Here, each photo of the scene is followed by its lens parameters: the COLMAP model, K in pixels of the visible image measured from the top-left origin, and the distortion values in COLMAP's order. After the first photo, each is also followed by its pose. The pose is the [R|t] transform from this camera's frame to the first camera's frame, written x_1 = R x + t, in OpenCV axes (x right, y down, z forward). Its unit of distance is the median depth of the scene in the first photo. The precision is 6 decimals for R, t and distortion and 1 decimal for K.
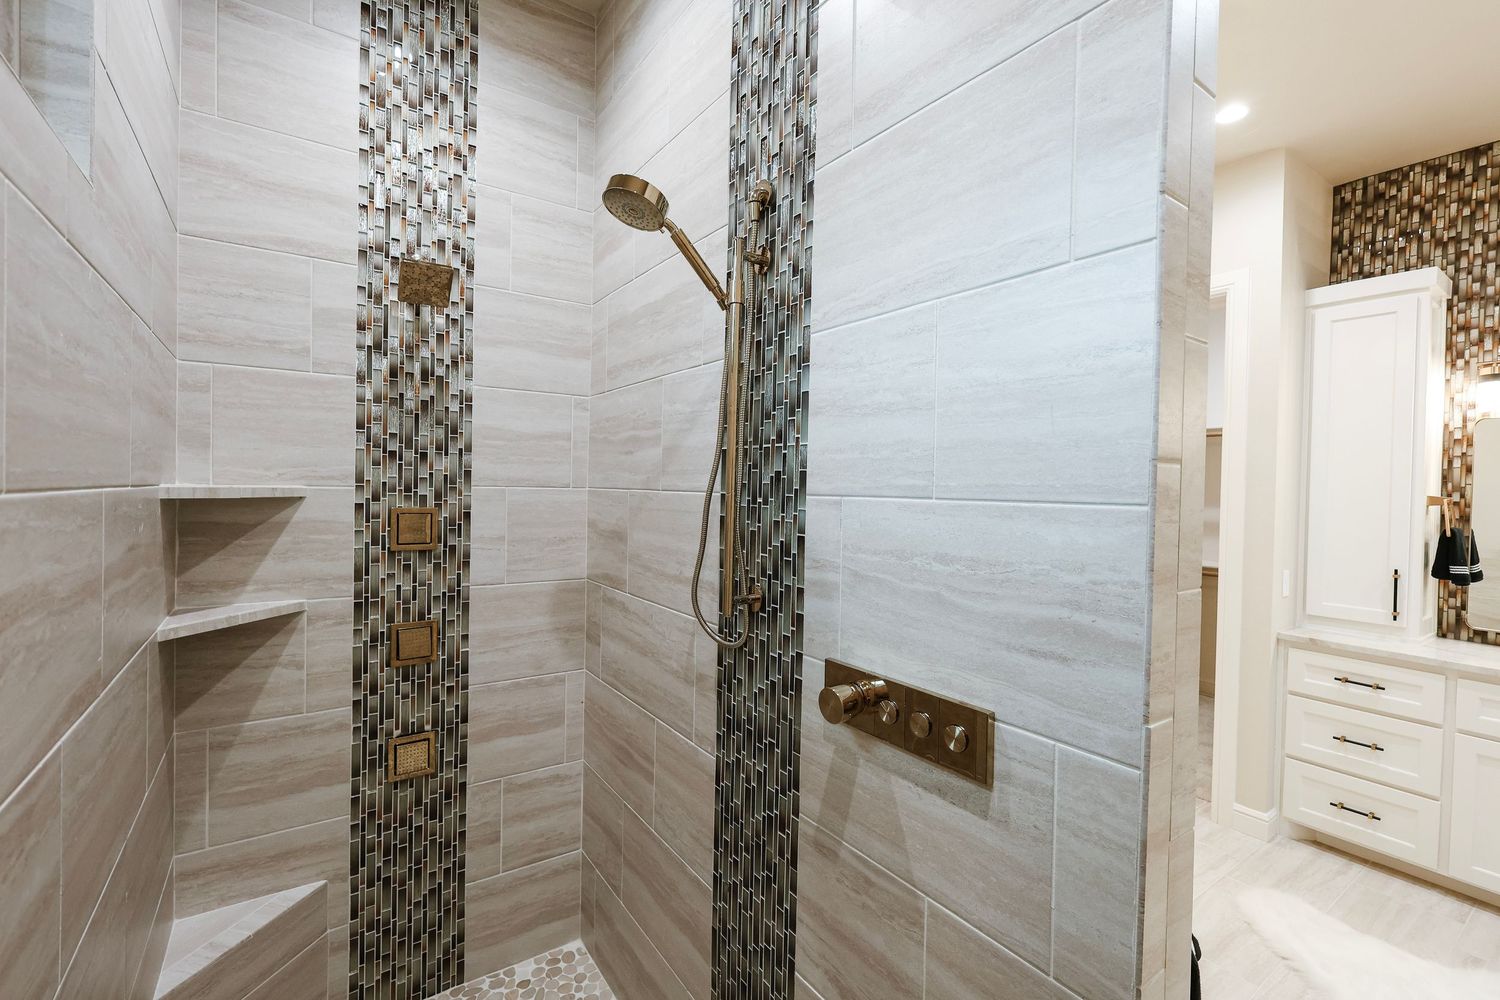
lens RADIAL K [[649.1, 0, 755.1], [0, 649.1, 493.7], [0, 0, 1]] dist [-0.000591, -0.000163]
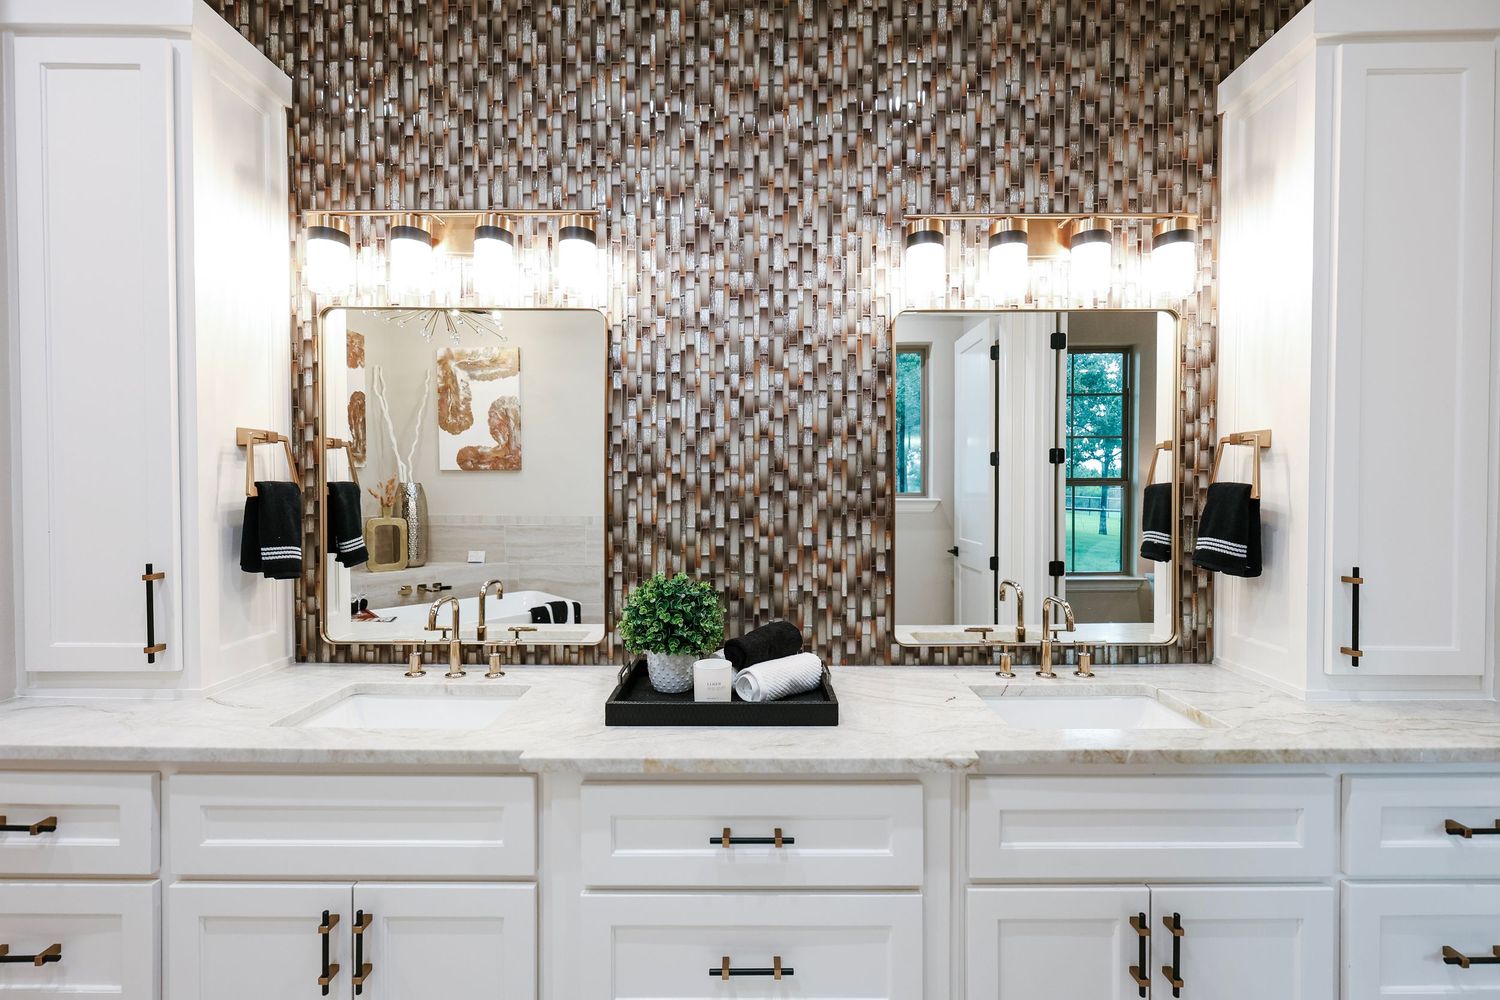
lens RADIAL K [[649.1, 0, 755.1], [0, 649.1, 493.7], [0, 0, 1]] dist [-0.000591, -0.000163]
pose [[0.577494, -0.035848, 0.815607, 0.821272], [0.023085, 0.999353, 0.027579, 0.055026], [-0.816068, 0.002901, 0.577948, 0.295060]]
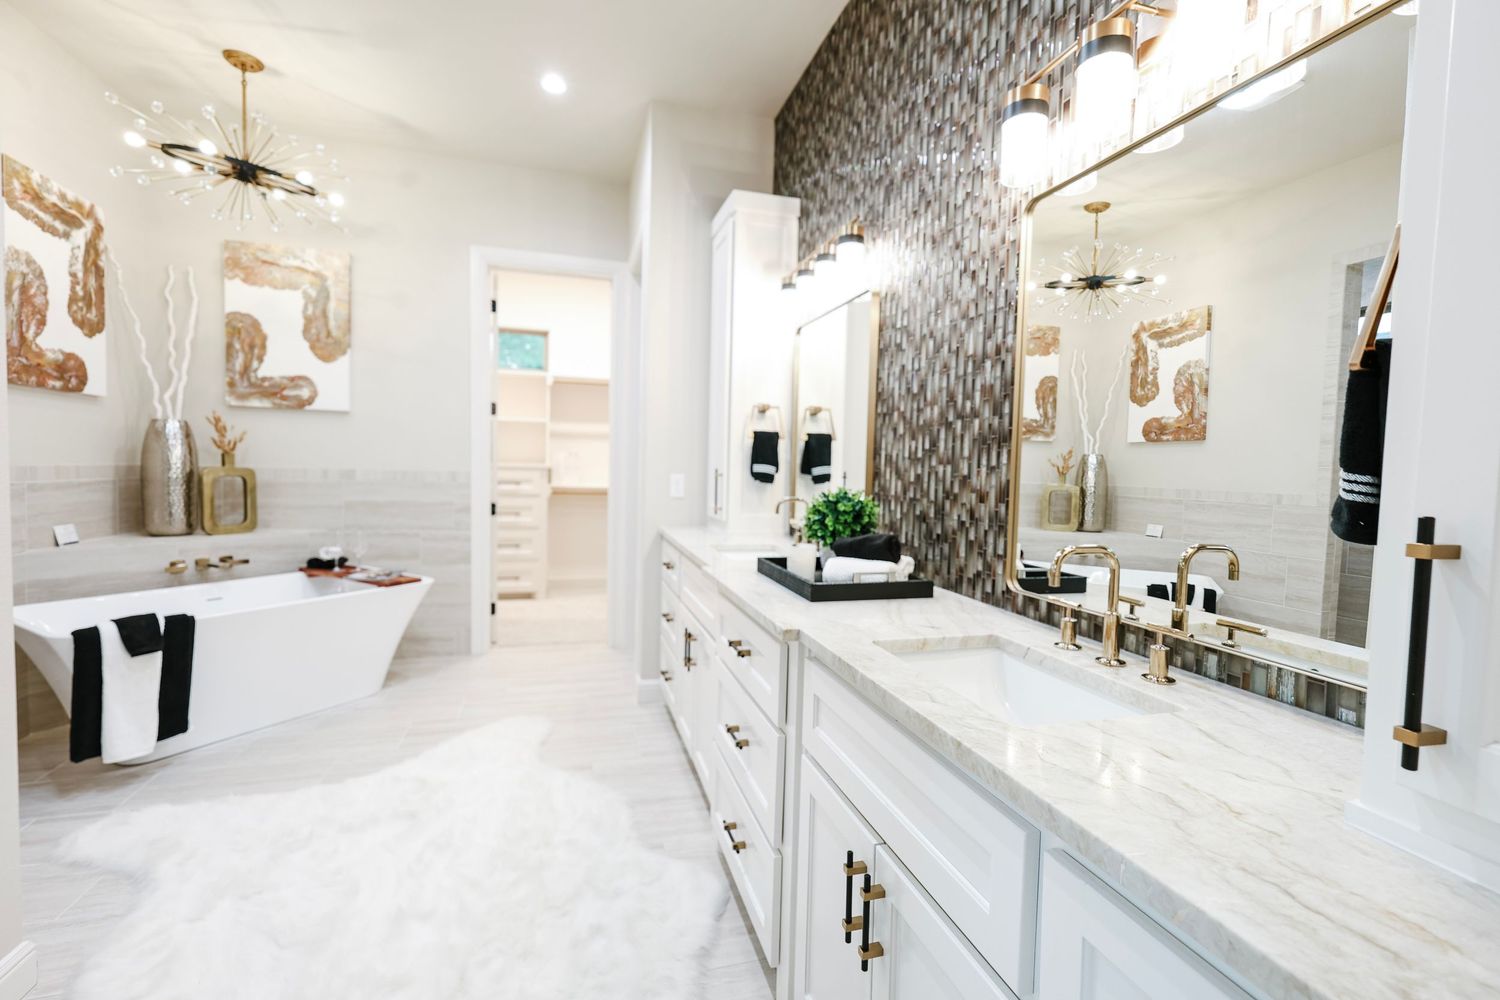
lens RADIAL K [[649.1, 0, 755.1], [0, 649.1, 493.7], [0, 0, 1]] dist [-0.000591, -0.000163]
pose [[0.946891, 0.016223, -0.321144, 1.368930], [-0.008817, 0.999661, 0.024503, 0.128091], [0.321433, -0.020370, 0.946713, -0.038199]]
